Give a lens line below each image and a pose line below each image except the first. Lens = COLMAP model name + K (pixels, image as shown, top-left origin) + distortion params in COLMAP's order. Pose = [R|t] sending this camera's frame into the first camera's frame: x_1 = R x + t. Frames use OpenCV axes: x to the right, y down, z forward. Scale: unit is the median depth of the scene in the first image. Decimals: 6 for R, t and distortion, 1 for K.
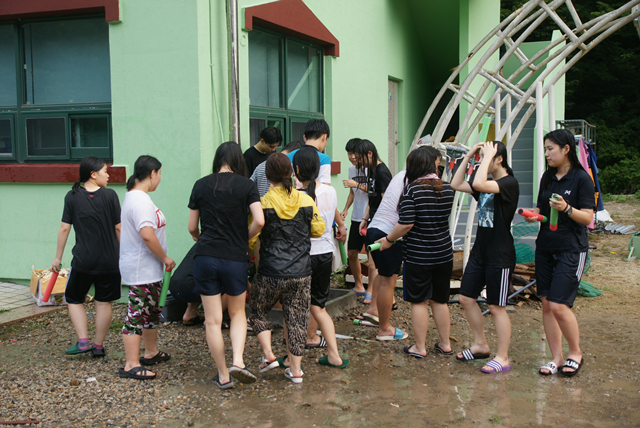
lens RADIAL K [[829.0, 0, 320.0], [0, 829.0, 214.0], [0, 0, 1]] dist [0.028539, 0.092041]
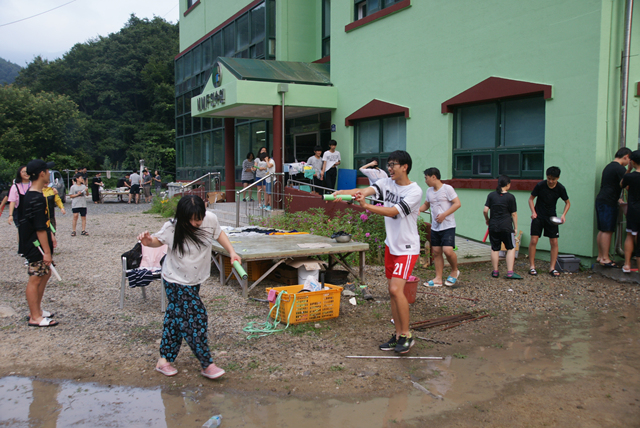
lens RADIAL K [[577.6, 0, 320.0], [0, 577.6, 214.0], [0, 0, 1]] dist [-0.089996, 0.170399]
pose [[0.773191, 0.055509, -0.631740, 0.144417], [-0.053848, 0.998311, 0.021812, 0.008976], [0.631883, 0.017153, 0.774874, -0.214160]]
